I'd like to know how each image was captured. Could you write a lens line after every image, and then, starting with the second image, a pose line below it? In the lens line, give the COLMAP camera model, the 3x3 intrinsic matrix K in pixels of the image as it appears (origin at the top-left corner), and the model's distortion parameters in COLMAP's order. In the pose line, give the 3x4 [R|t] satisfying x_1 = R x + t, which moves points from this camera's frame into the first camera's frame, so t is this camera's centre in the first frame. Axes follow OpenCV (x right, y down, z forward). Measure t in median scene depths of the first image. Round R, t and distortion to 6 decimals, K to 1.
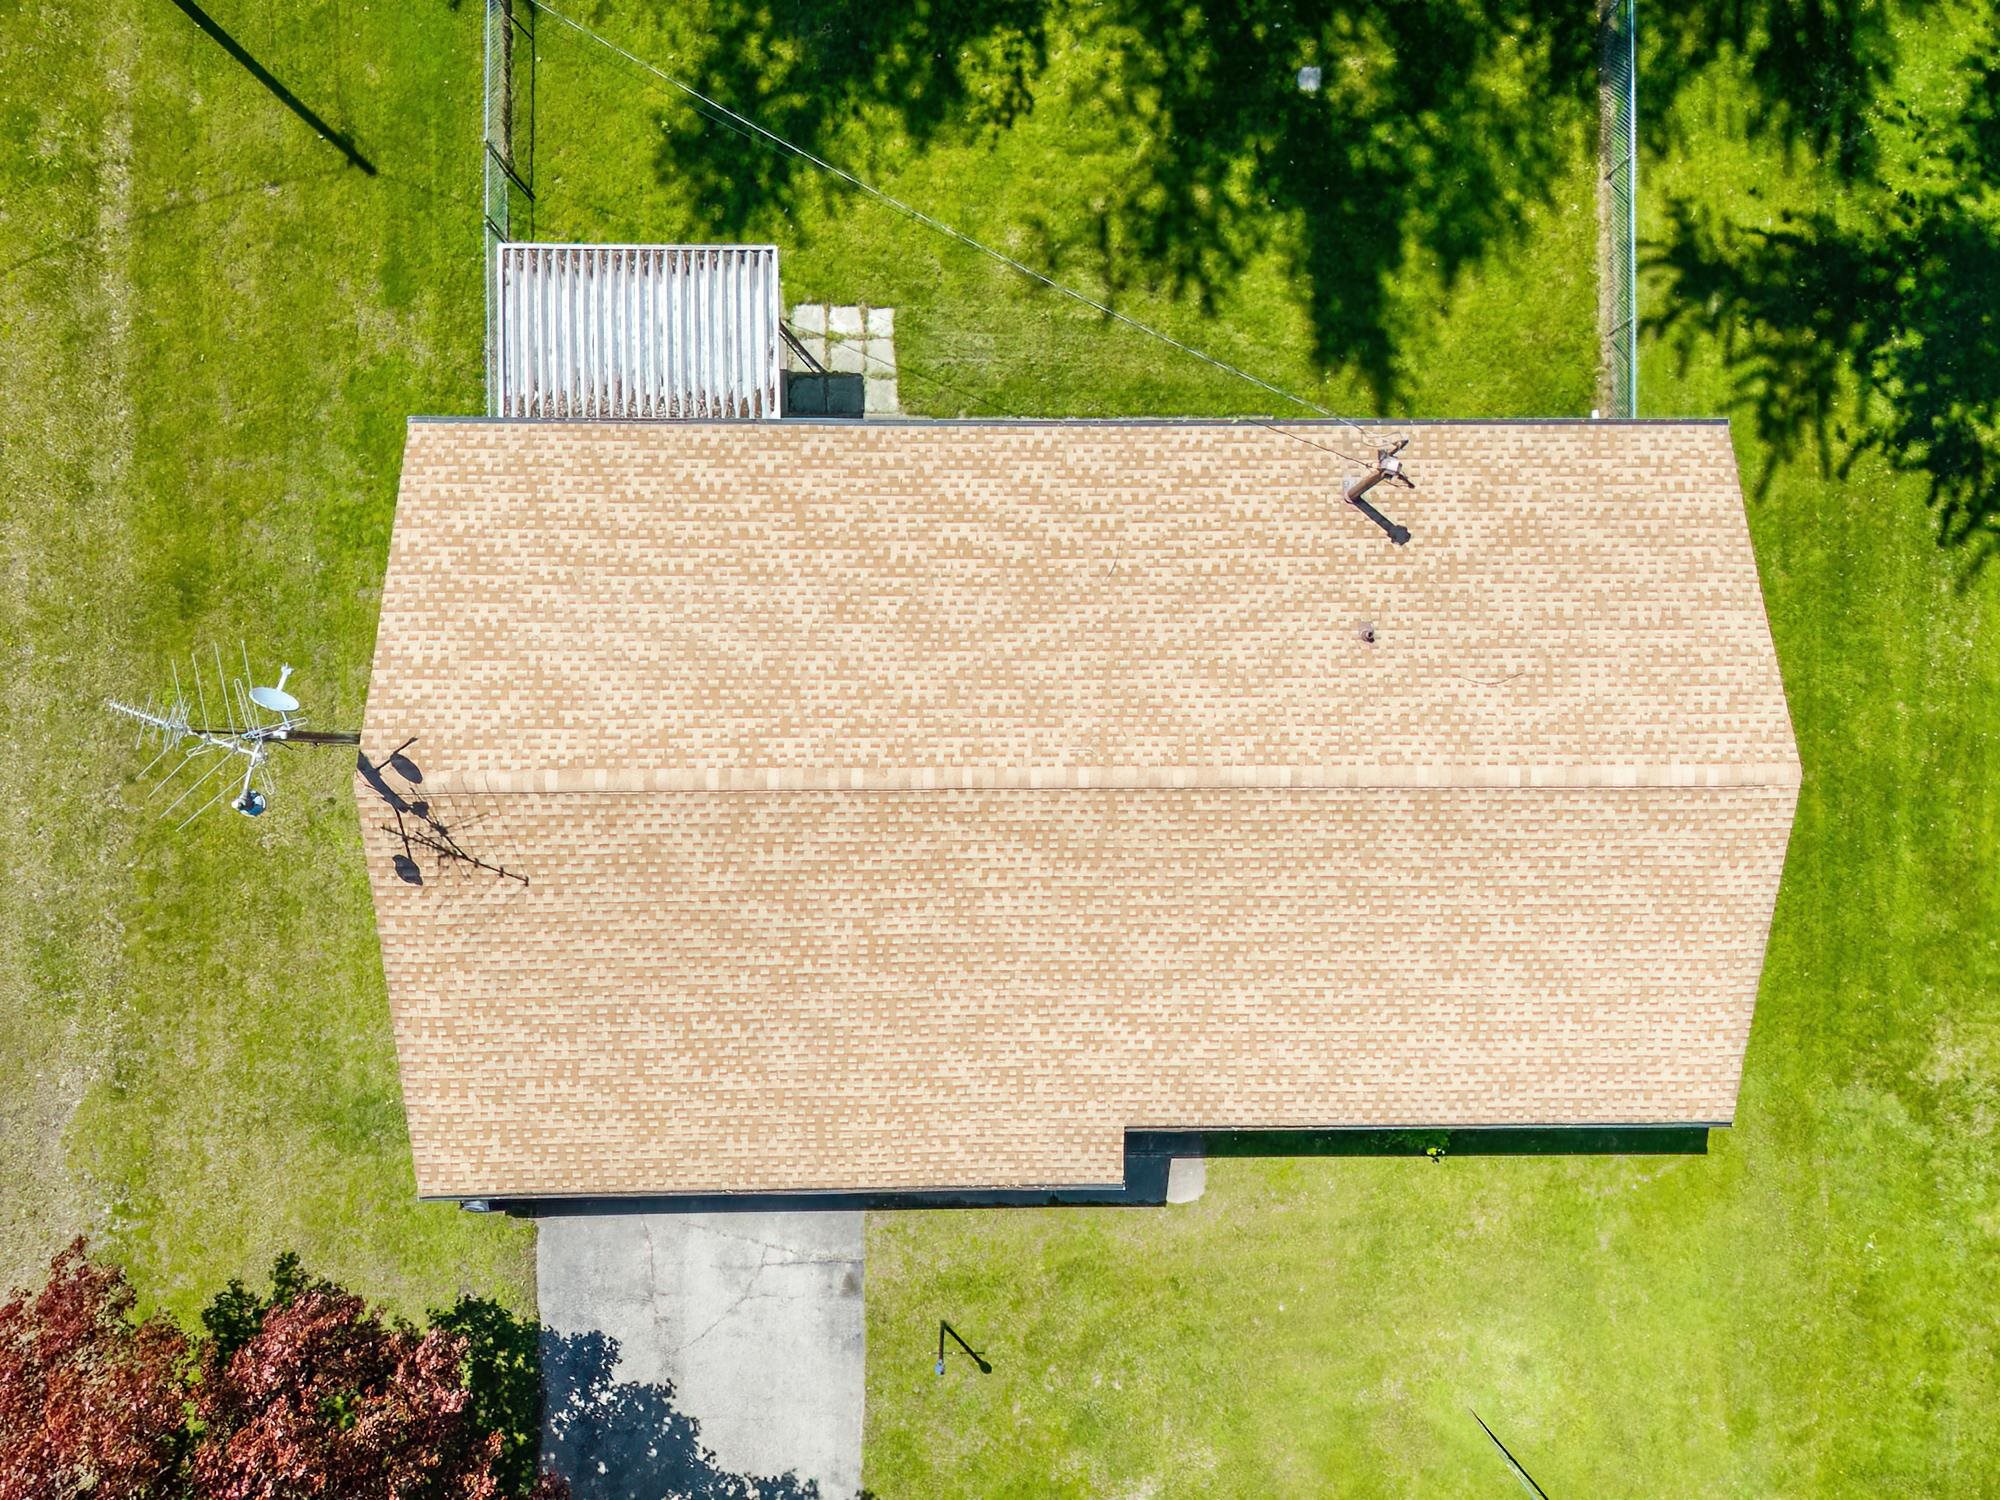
lens RADIAL K [[1386.0, 0, 1002.4], [0, 1386.0, 727.4], [0, 0, 1]] dist [0.084206, -0.083666]
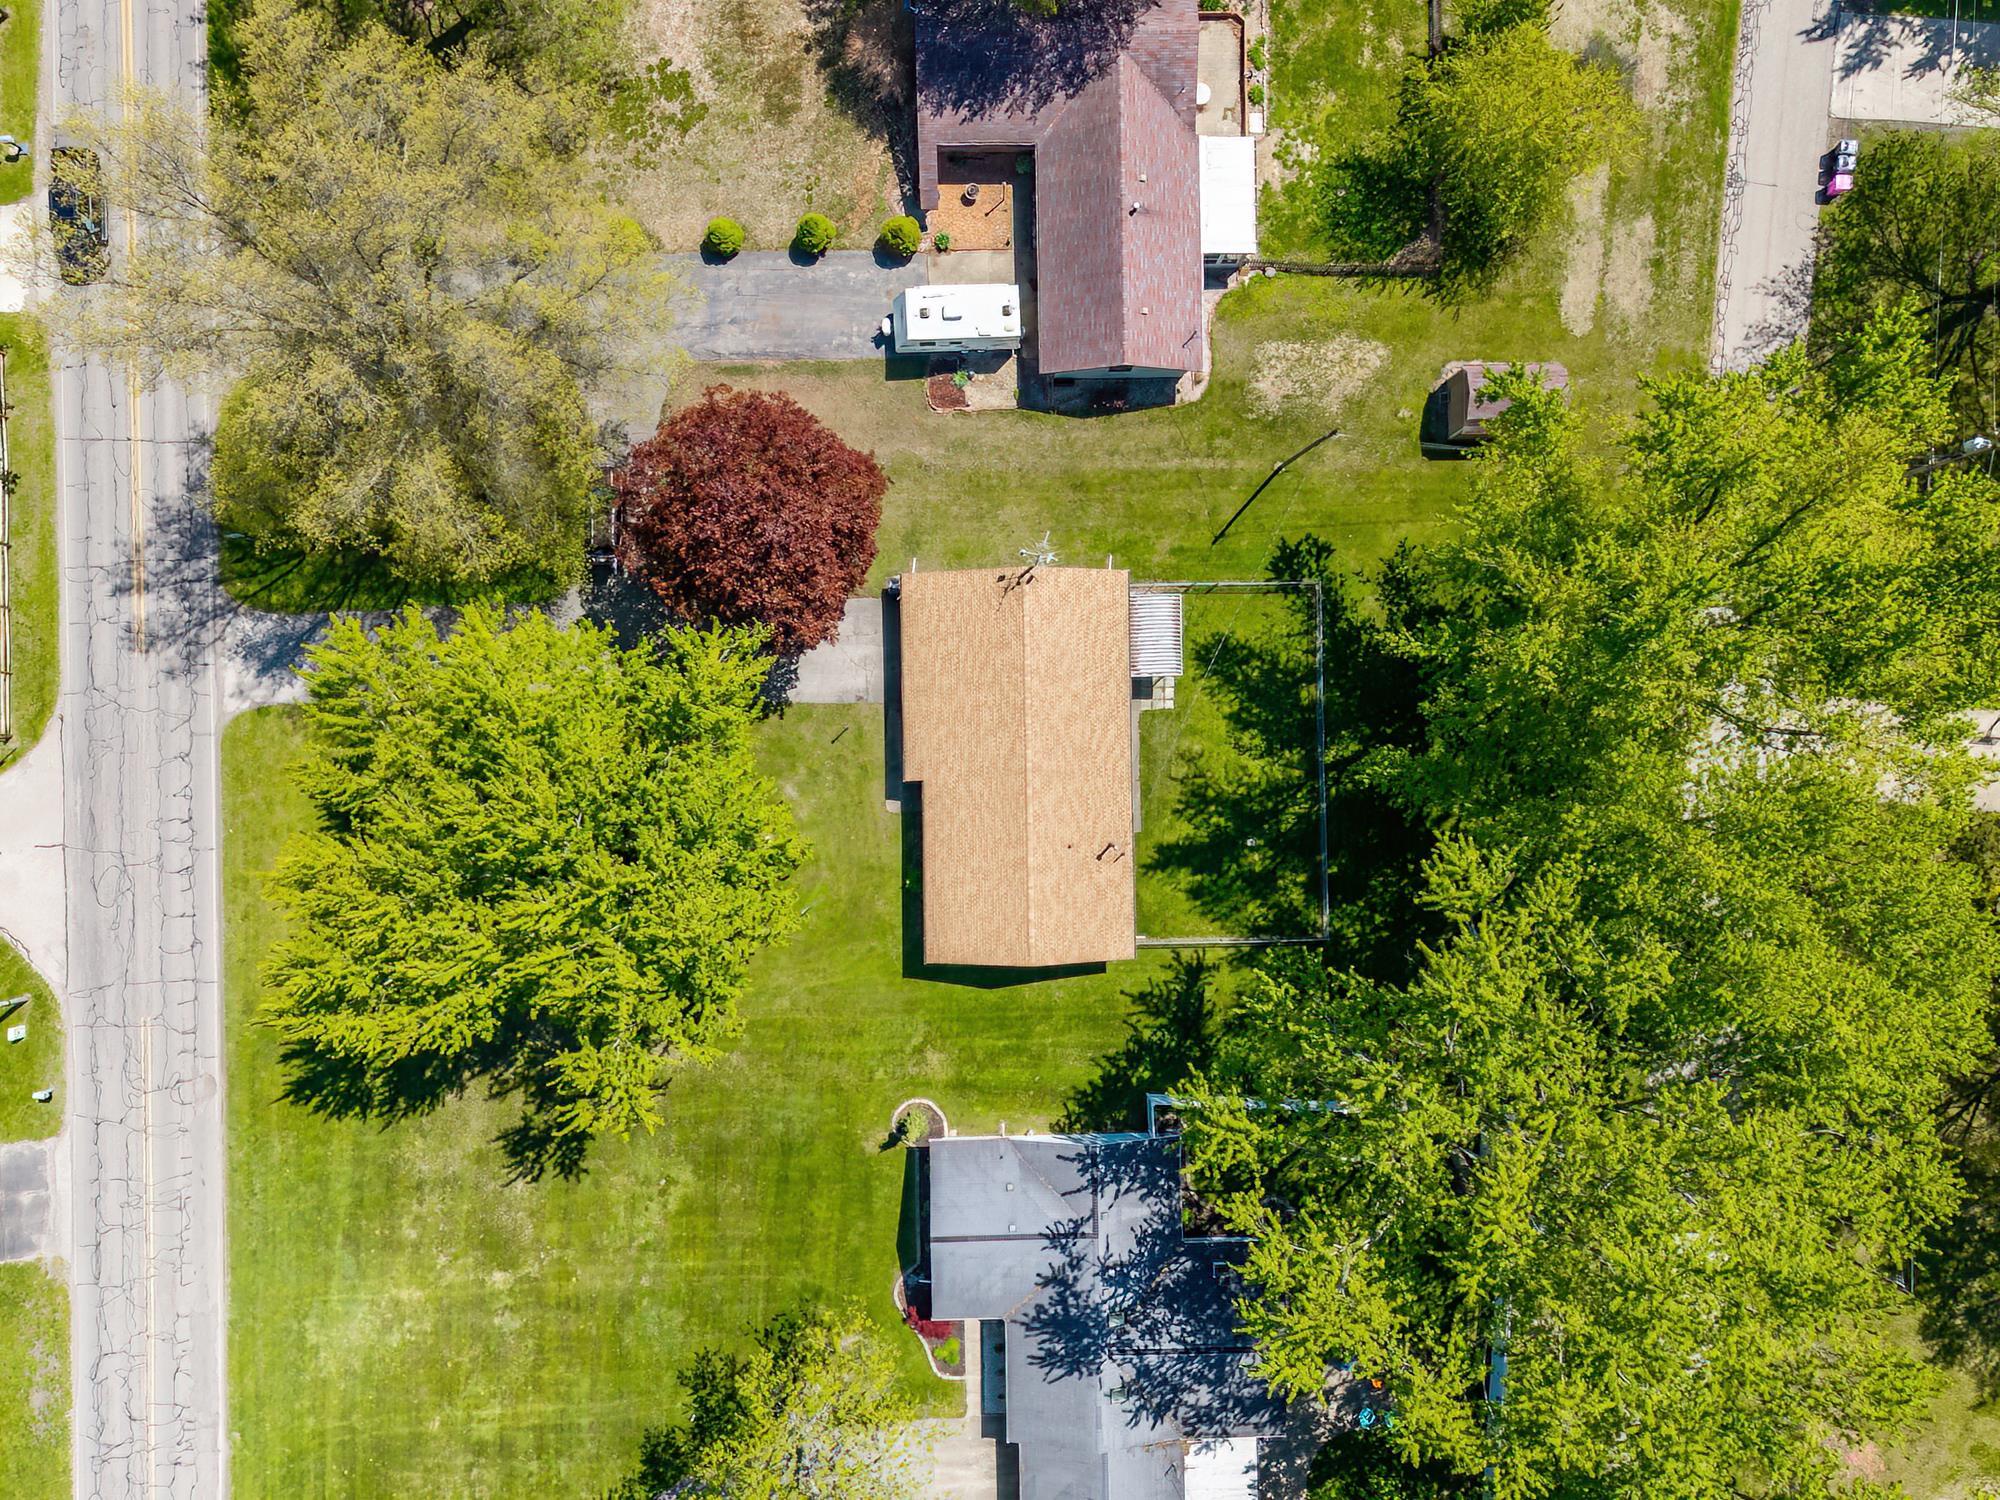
lens RADIAL K [[1194.0, 0, 994.7], [0, 1194.0, 689.7], [0, 0, 1]] dist [0.042165, -0.016066]
pose [[0.009732, 0.999031, -0.042924, -0.009739], [-0.999889, 0.009239, -0.011669, 0.126996], [-0.011261, 0.043033, 0.999010, -1.644015]]
